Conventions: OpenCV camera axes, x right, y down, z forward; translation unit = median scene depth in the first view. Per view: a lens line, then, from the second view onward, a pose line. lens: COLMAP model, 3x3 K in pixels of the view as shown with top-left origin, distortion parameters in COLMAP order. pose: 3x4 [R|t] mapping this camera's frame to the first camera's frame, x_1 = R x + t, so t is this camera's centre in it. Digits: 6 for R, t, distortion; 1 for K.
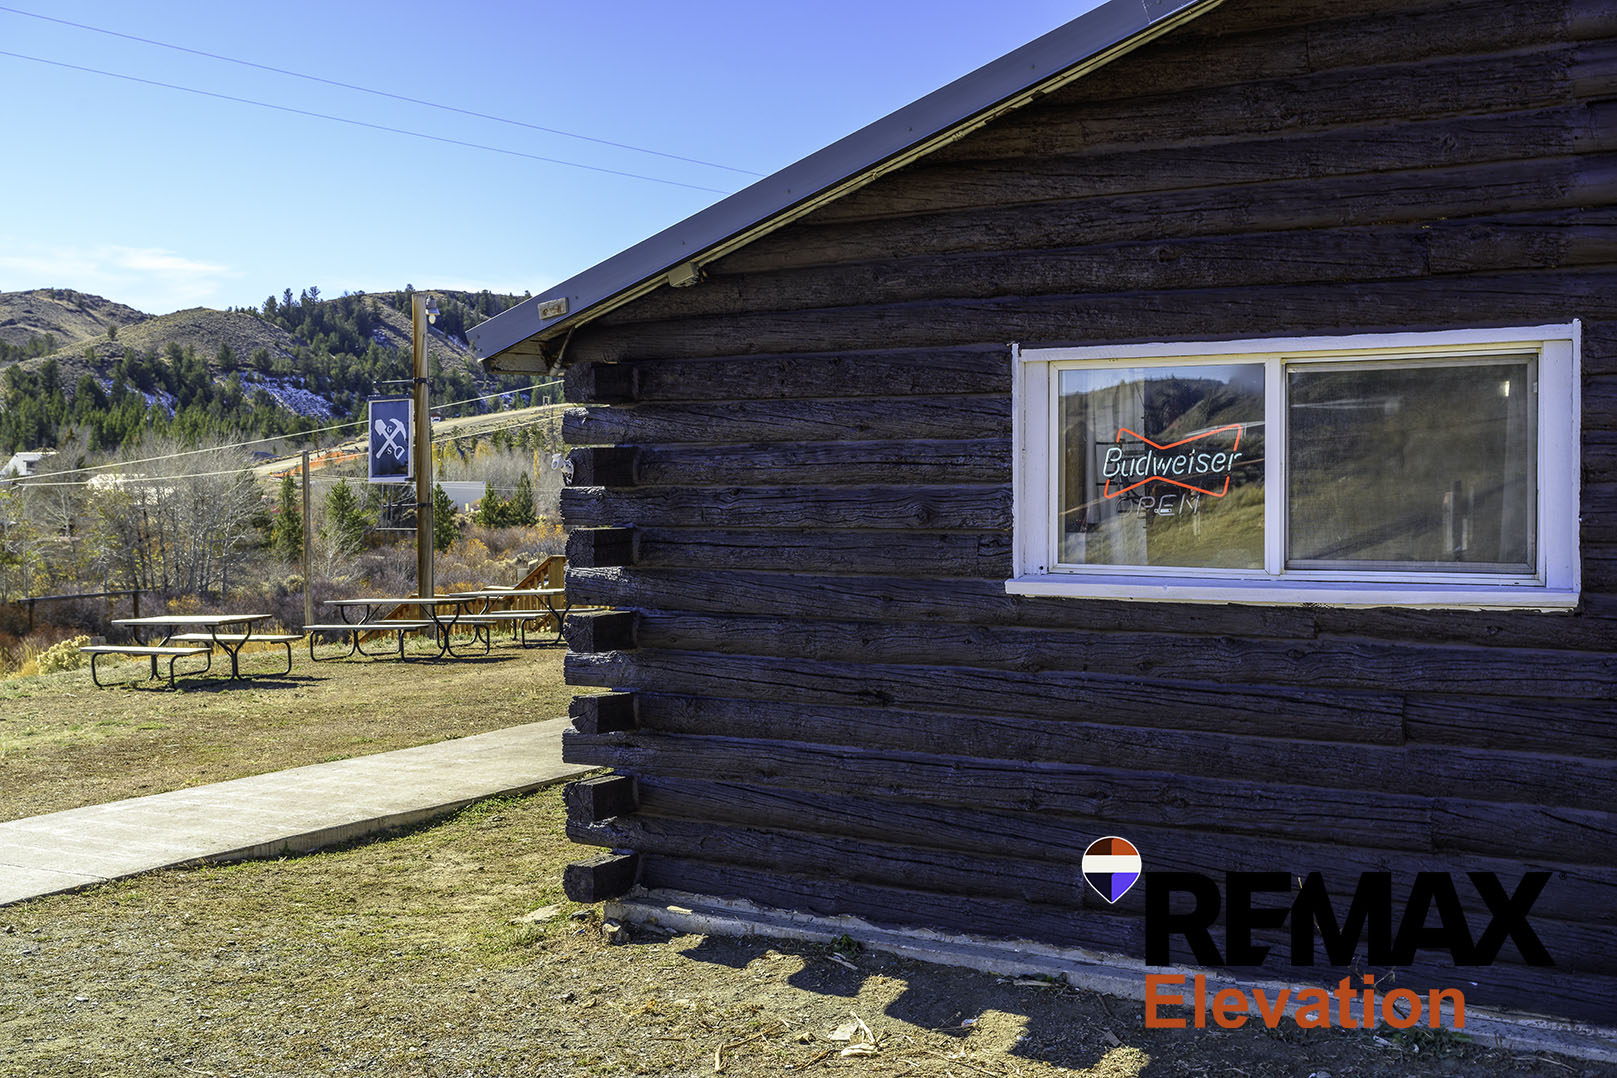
lens RADIAL K [[1951.7, 0, 764.2], [0, 1951.7, 529.1], [0, 0, 1]] dist [-0.005478, 0.000000]
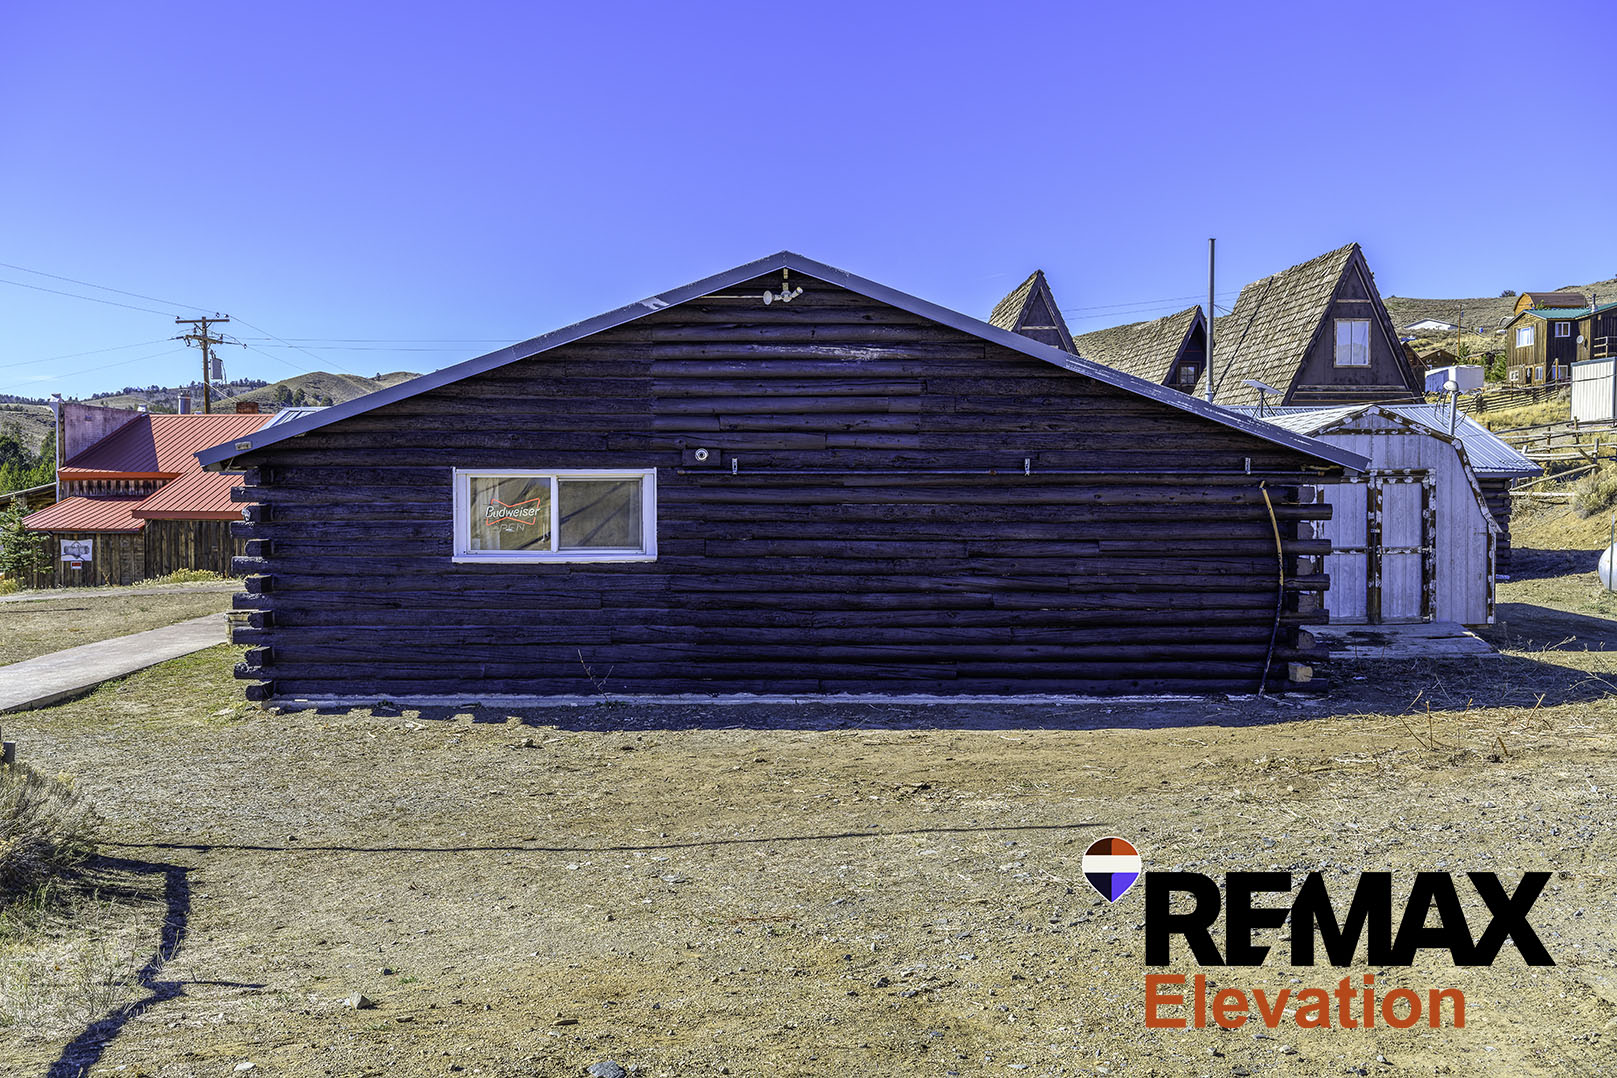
lens RADIAL K [[1443.4, 0, 808.5], [0, 1443.4, 536.8], [0, 0, 1]] dist [0.000253, 0.000243]
pose [[0.835746, -0.017312, 0.548843, -0.525497], [0.012362, 0.999843, 0.012714, -0.019190], [-0.548977, -0.003841, 0.835829, -0.862579]]
